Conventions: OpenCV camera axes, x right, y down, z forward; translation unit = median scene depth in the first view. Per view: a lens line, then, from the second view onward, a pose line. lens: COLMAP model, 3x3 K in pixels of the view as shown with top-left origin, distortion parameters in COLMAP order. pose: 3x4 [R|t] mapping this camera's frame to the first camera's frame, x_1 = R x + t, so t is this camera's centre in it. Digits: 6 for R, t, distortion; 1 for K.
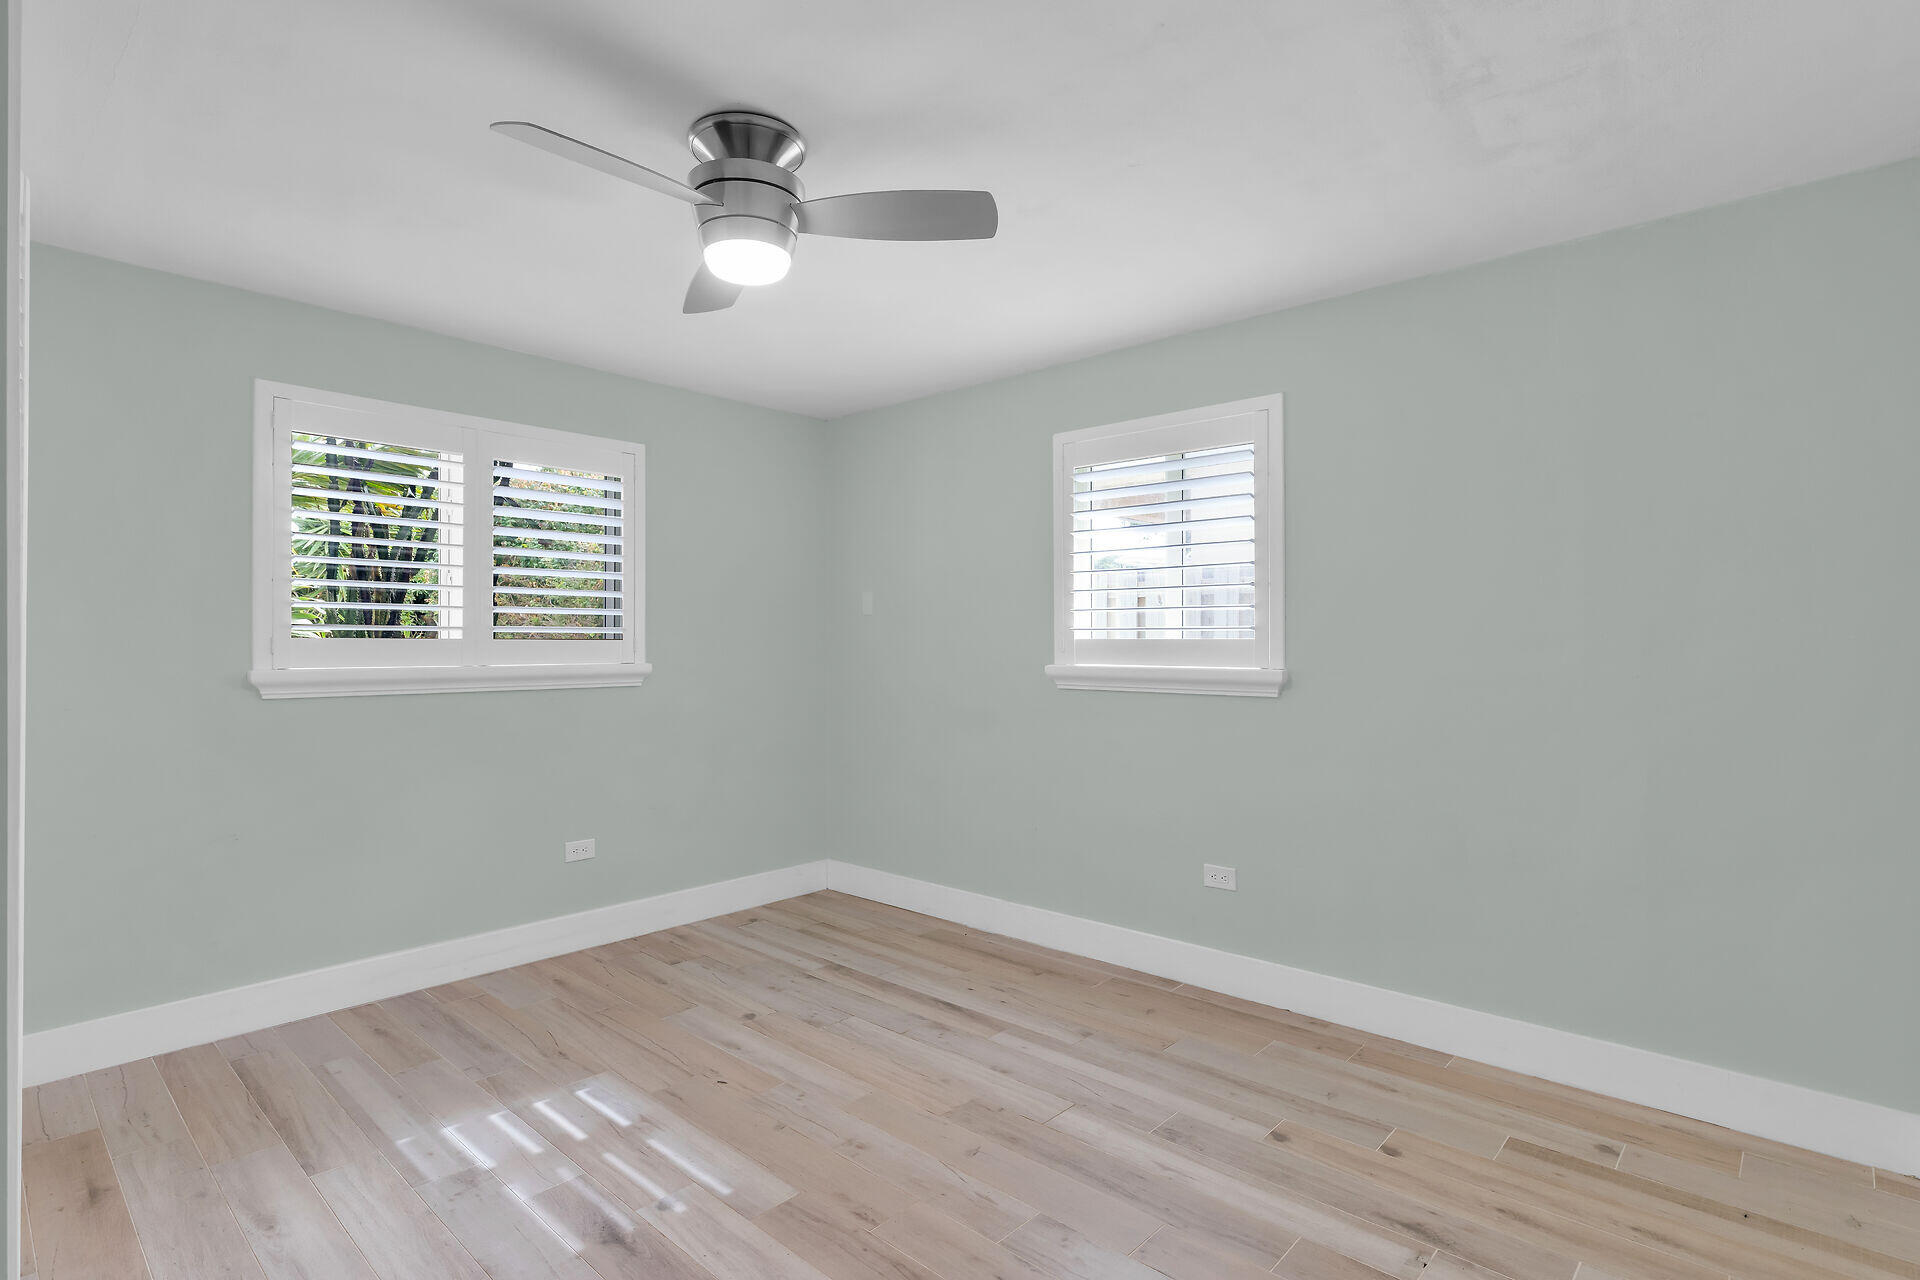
lens RADIAL K [[931.1, 0, 959.4], [0, 931.1, 639.0], [0, 0, 1]] dist [0.000964, 0.000725]
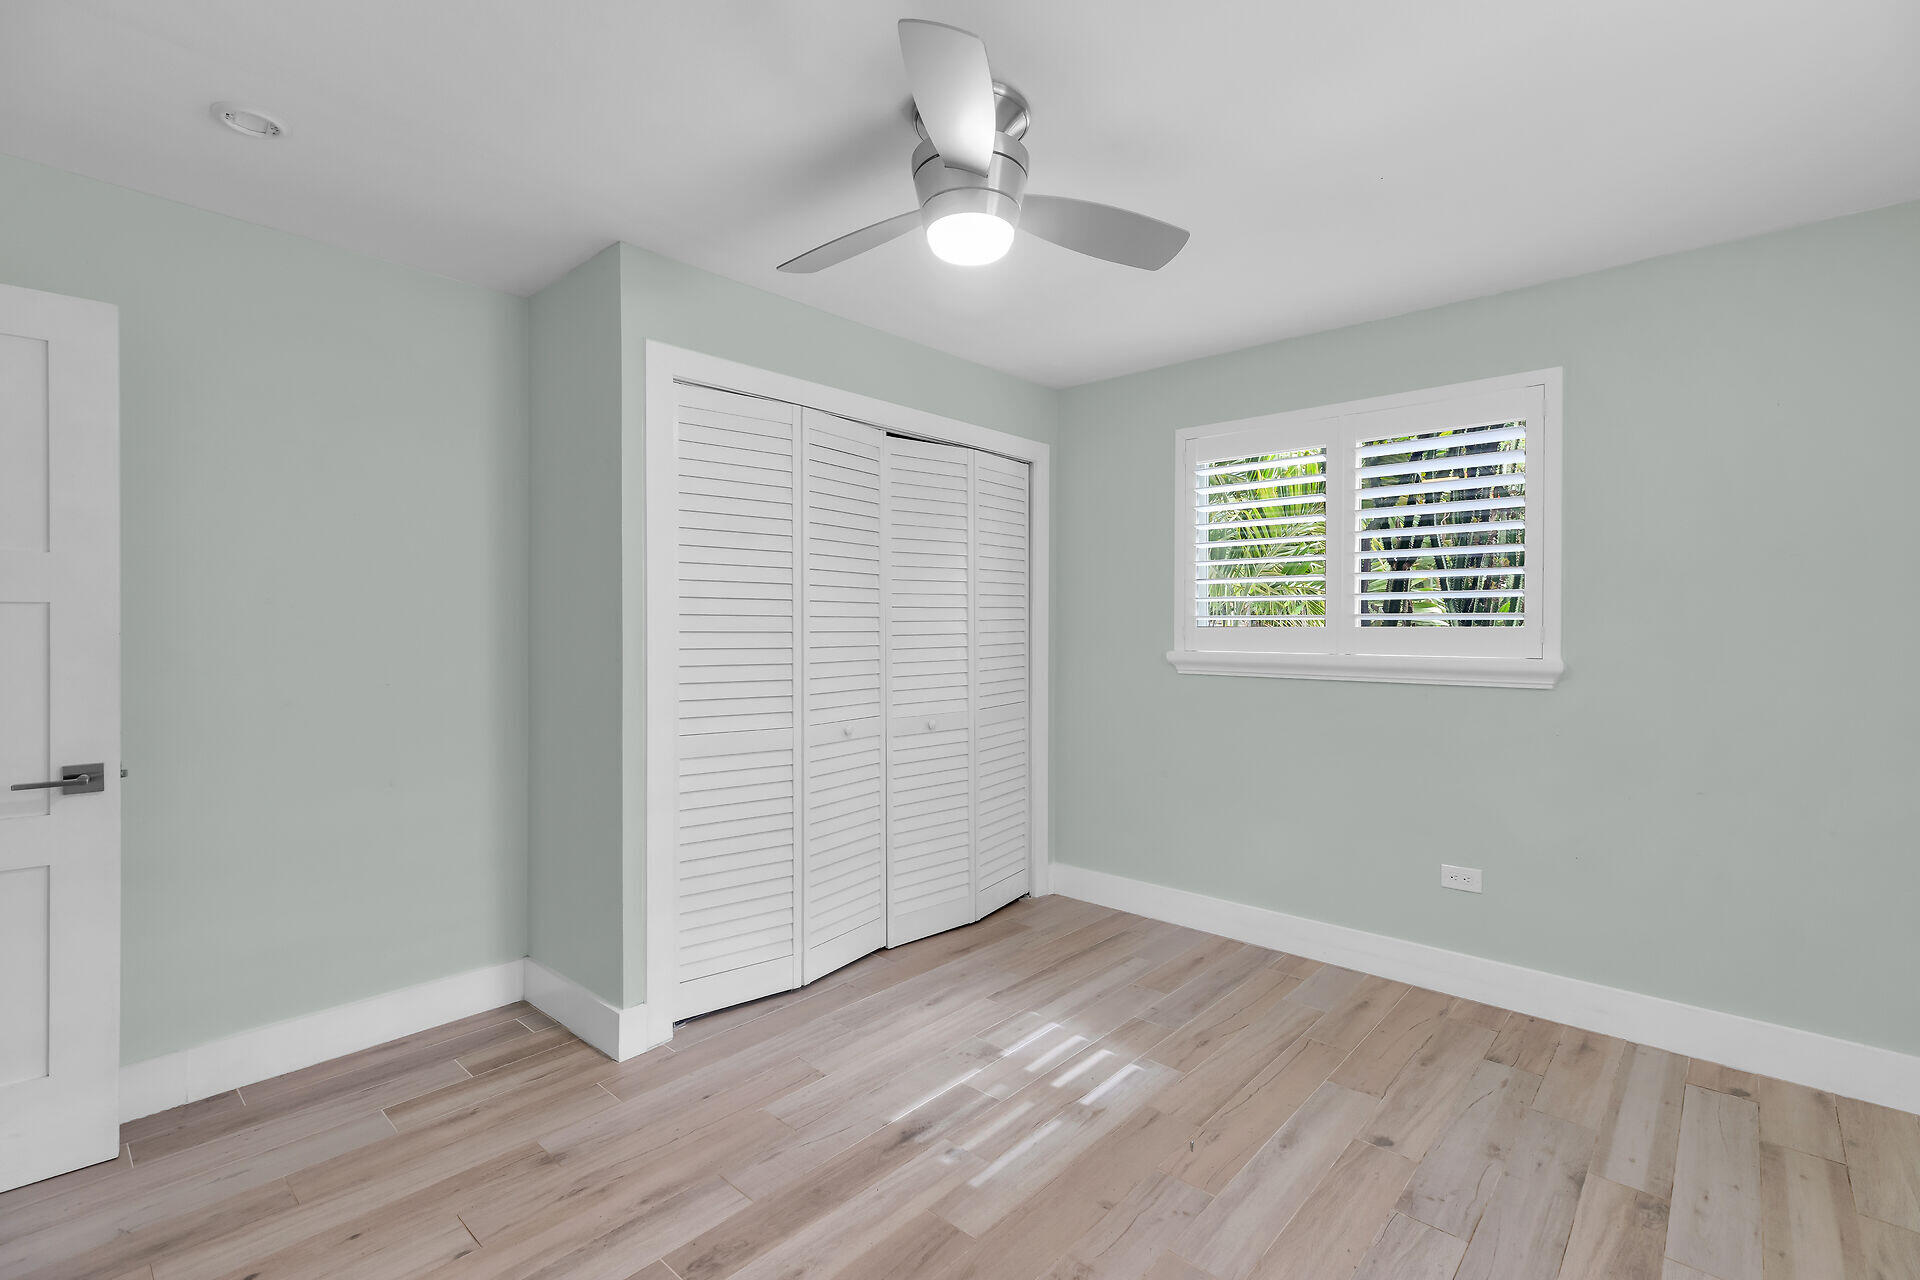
lens RADIAL K [[867.7, 0, 959.2], [0, 867.7, 631.5], [0, 0, 1]] dist [0.004566, 0.001520]
pose [[0.006488, 0.002886, -0.999975, 0.498838], [0.002110, 0.999994, 0.002900, 0.001249], [0.999977, -0.002129, 0.006482, 0.724858]]
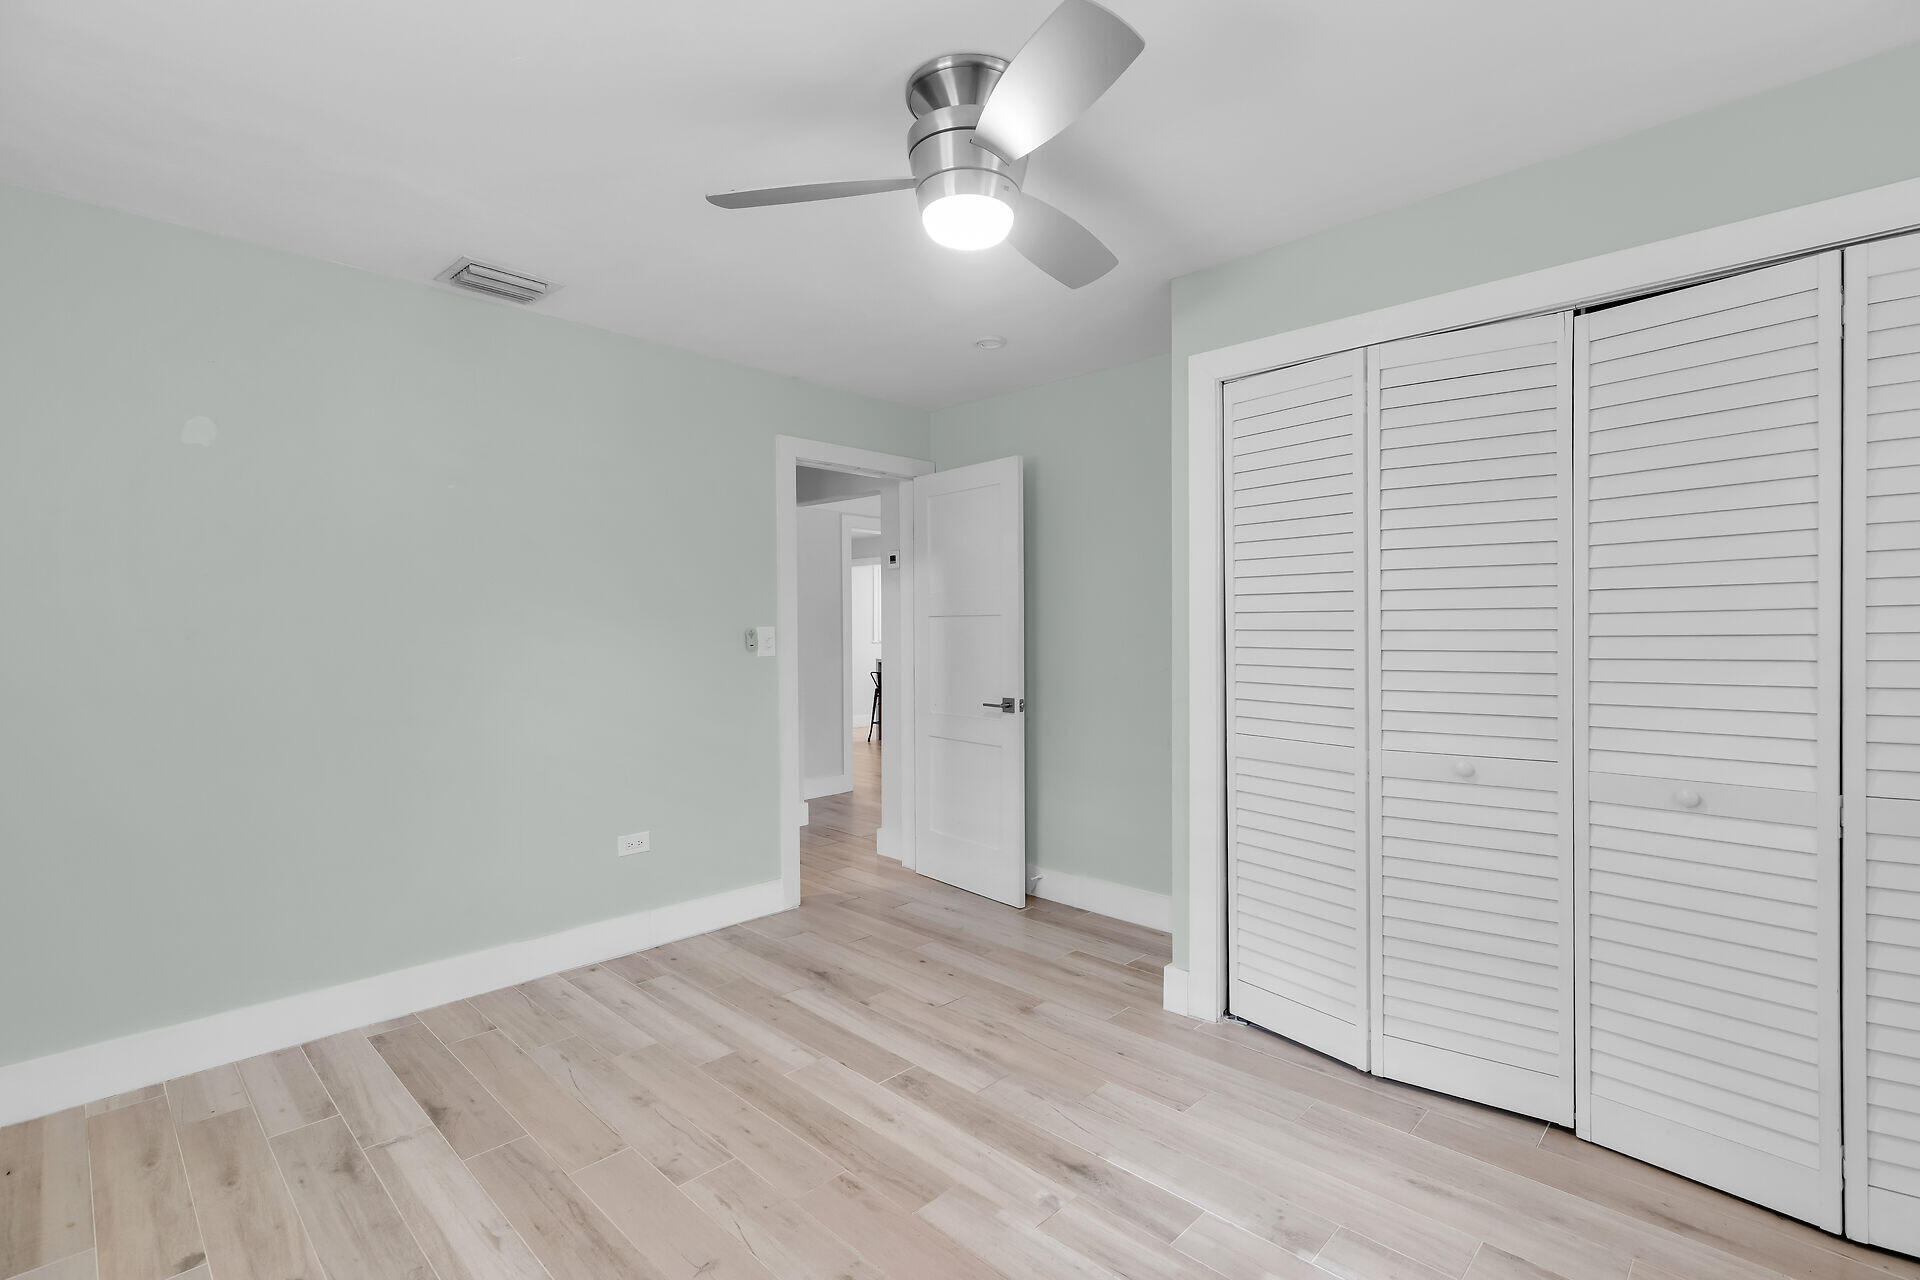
lens RADIAL K [[867.7, 0, 962.0], [0, 867.7, 640.0], [0, 0, 1]] dist [0.004566, 0.001520]
pose [[-0.999688, 0.002204, 0.024893, -0.178085], [0.002463, 0.999943, 0.010395, 0.004858], [-0.024869, 0.010453, -0.999636, 1.385550]]
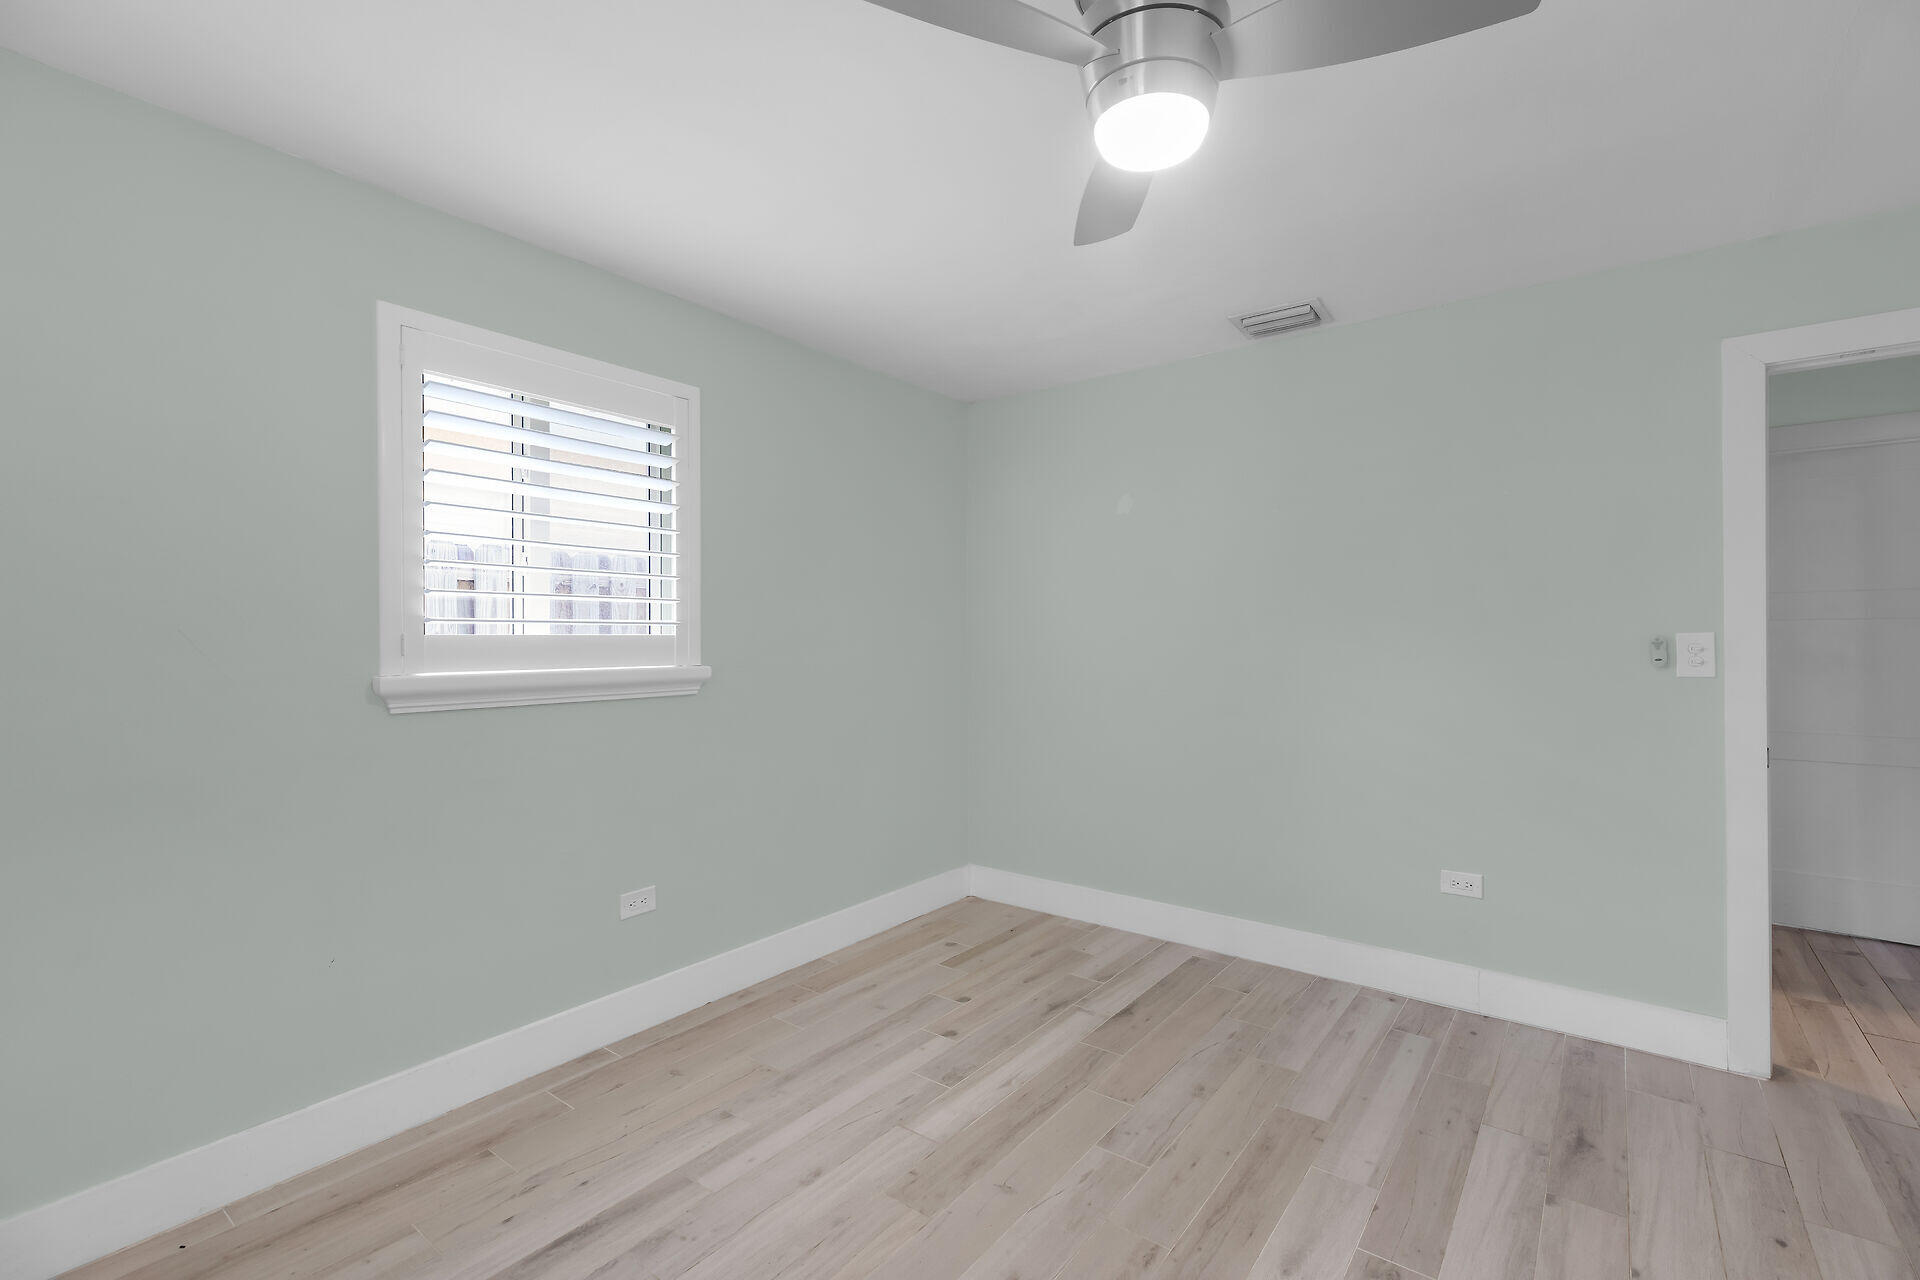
lens RADIAL K [[867.7, 0, 961.1], [0, 867.7, 633.9], [0, 0, 1]] dist [0.004566, 0.001520]
pose [[-0.088257, 0.003530, 0.996091, -0.673759], [0.000097, 0.999994, -0.003536, 0.002320], [-0.996098, -0.000216, -0.088257, 0.895121]]
